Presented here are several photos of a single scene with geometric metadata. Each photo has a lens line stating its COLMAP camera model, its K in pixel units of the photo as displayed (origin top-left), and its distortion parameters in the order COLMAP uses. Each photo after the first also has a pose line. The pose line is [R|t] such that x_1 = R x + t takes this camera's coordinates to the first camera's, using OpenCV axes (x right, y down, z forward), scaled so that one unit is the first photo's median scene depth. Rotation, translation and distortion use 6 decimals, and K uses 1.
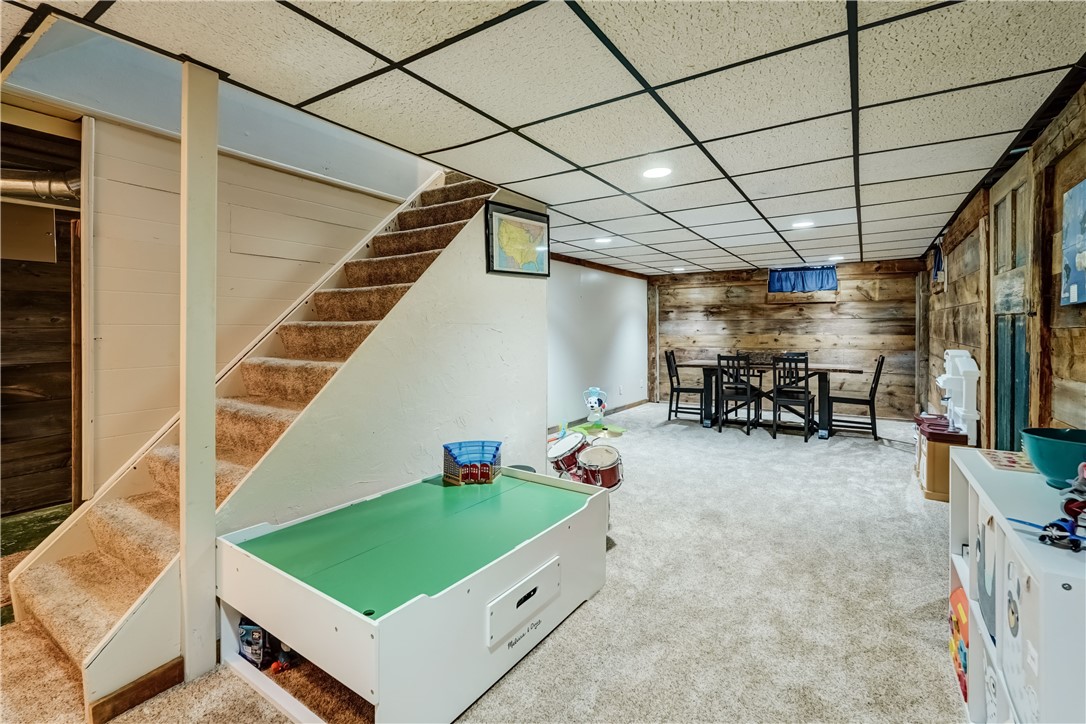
lens RADIAL K [[408.5, 0, 543.1], [0, 408.5, 332.5], [0, 0, 1]] dist [0.000072, 0.000136]
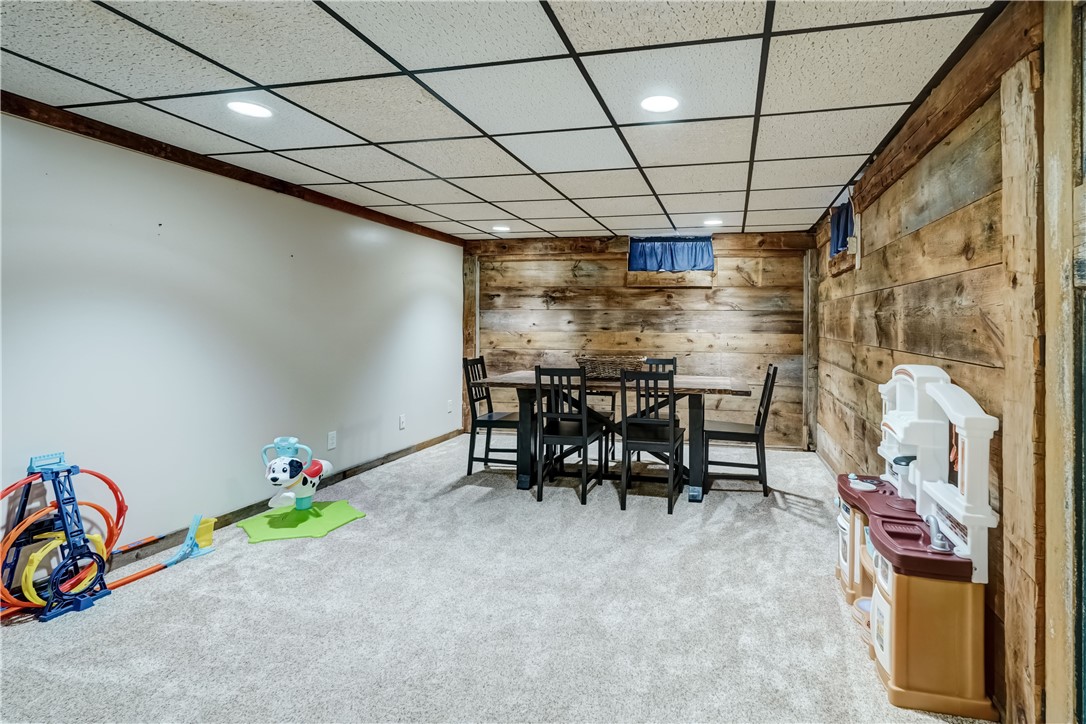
lens RADIAL K [[508.3, 0, 528.2], [0, 508.3, 318.0], [0, 0, 1]] dist [-0.004374, 0.000028]
pose [[0.961001, 0.016240, 0.276066, 0.165138], [-0.011440, 0.999754, -0.018990, 0.000442], [-0.276306, 0.015092, 0.960951, 0.238821]]
